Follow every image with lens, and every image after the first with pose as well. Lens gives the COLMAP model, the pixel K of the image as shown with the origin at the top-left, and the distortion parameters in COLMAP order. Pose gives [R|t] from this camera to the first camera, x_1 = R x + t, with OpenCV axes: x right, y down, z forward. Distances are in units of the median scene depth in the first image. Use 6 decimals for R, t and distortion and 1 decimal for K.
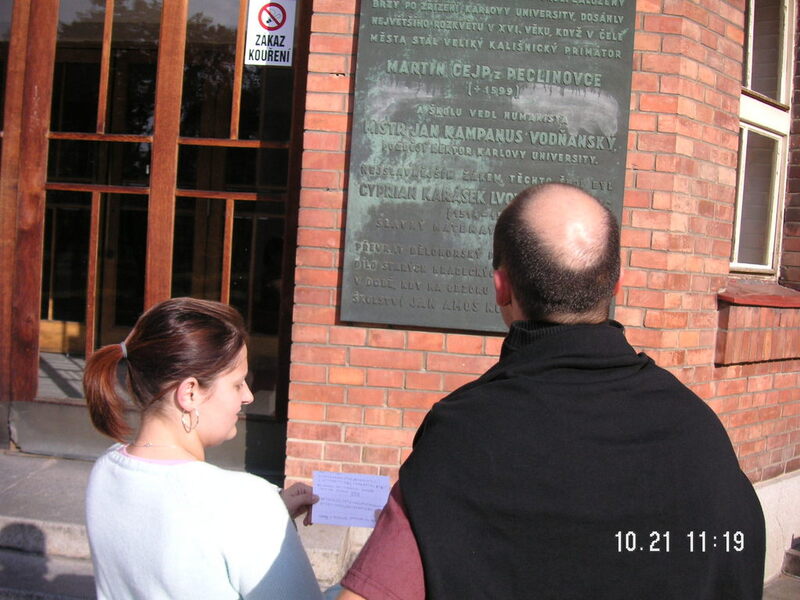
lens RADIAL K [[861.8, 0, 401.8], [0, 861.8, 301.9], [0, 0, 1]] dist [-0.130846, 0.000000]
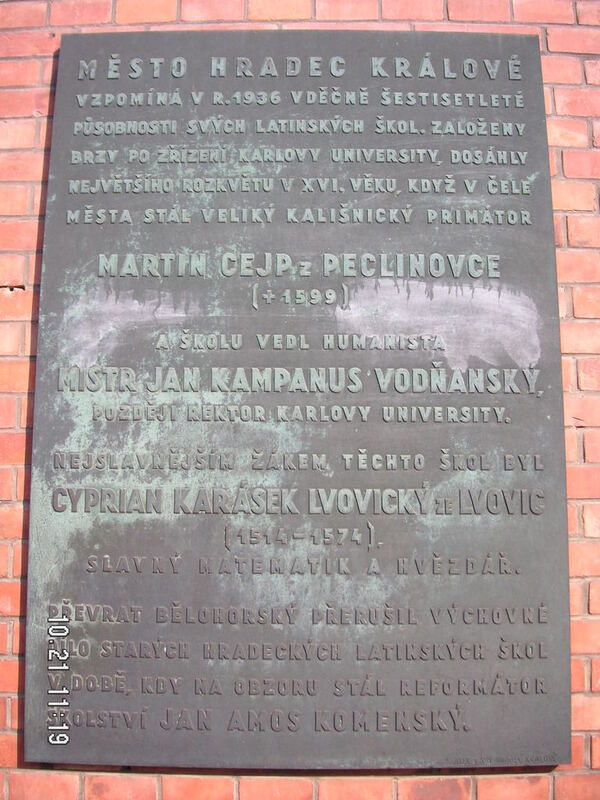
lens RADIAL K [[861.8, 0, 261.5], [0, 861.8, 411.1], [0, 0, 1]] dist [-0.130846, 0.000000]
pose [[0.998234, -0.058769, 0.008642, 0.074589], [0.059315, 0.978386, -0.198095, -0.074343], [0.003187, 0.198258, 0.980145, 0.491215]]
